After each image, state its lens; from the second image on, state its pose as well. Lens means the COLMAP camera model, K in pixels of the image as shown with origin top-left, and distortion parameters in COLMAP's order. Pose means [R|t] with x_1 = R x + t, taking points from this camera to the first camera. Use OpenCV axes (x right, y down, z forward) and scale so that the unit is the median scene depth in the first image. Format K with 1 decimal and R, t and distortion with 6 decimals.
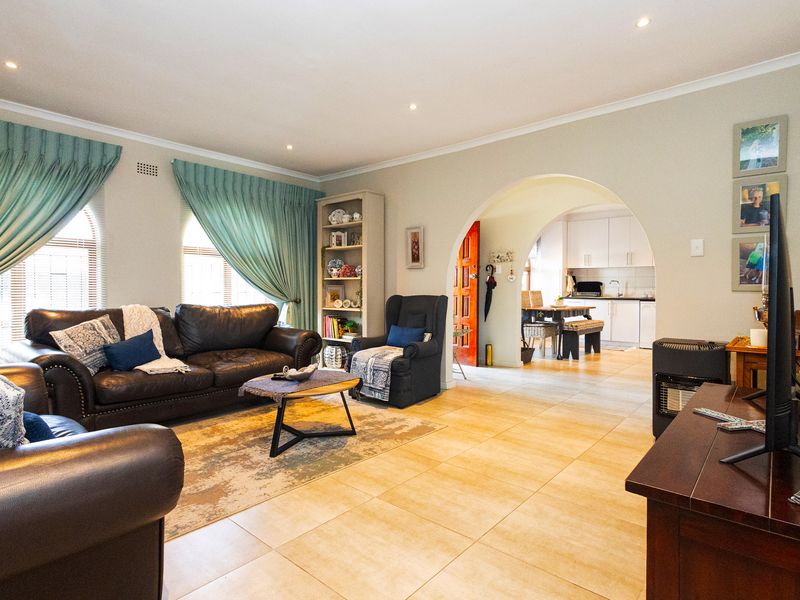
lens RADIAL K [[443.1, 0, 408.5], [0, 443.1, 298.9], [0, 0, 1]] dist [-0.003268, -0.000563]
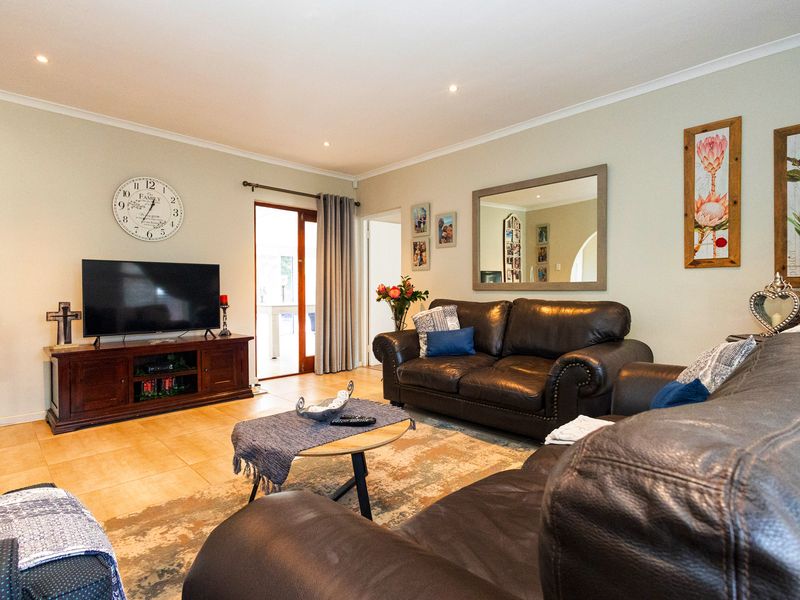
lens RADIAL K [[423.7, 0, 398.2], [0, 423.7, 301.2], [0, 0, 1]] dist [0.006447, 0.000440]
pose [[-0.995042, 0.002291, 0.099430, -0.389764], [0.006713, 0.999002, 0.044167, -0.021013], [-0.099230, 0.044616, -0.994064, 1.543929]]
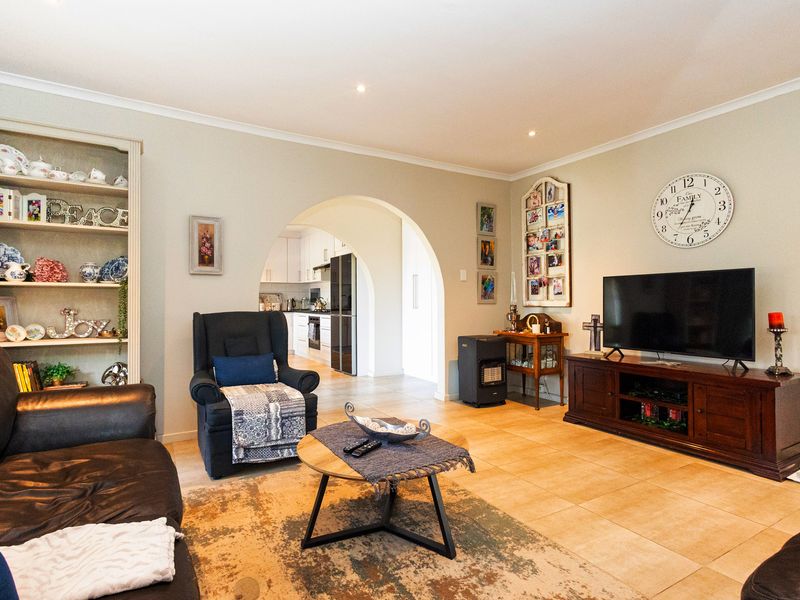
lens RADIAL K [[423.7, 0, 398.2], [0, 423.7, 301.2], [0, 0, 1]] dist [0.006447, 0.000440]
pose [[0.331206, 0.000663, 0.943558, -0.793587], [0.023389, 0.999687, -0.008913, -0.018696], [-0.943269, 0.025021, 0.331087, 0.728696]]
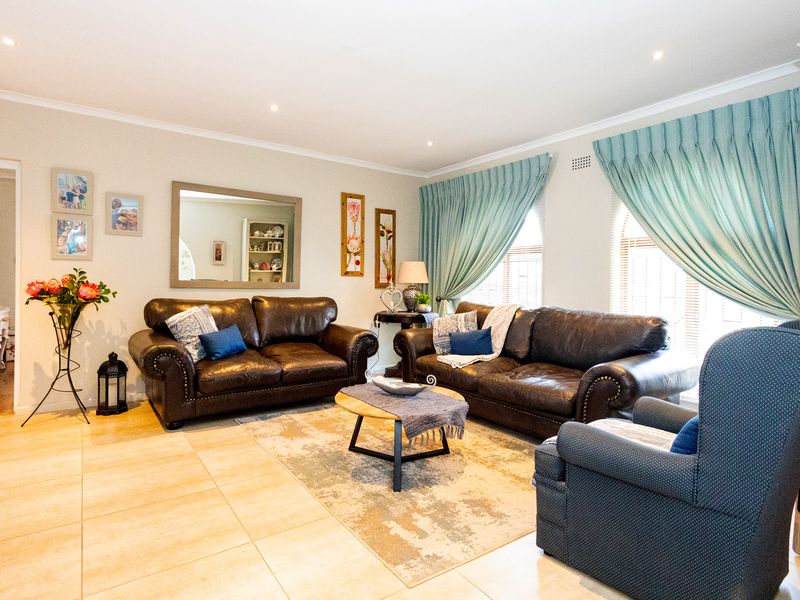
lens RADIAL K [[439.4, 0, 386.0], [0, 439.4, 297.4], [0, 0, 1]] dist [0.004570, -0.000097]
pose [[-0.264279, 0.032825, -0.963888, 0.566047], [-0.036257, 0.998376, 0.043940, -0.045501], [0.963765, 0.046560, -0.262660, 1.137342]]
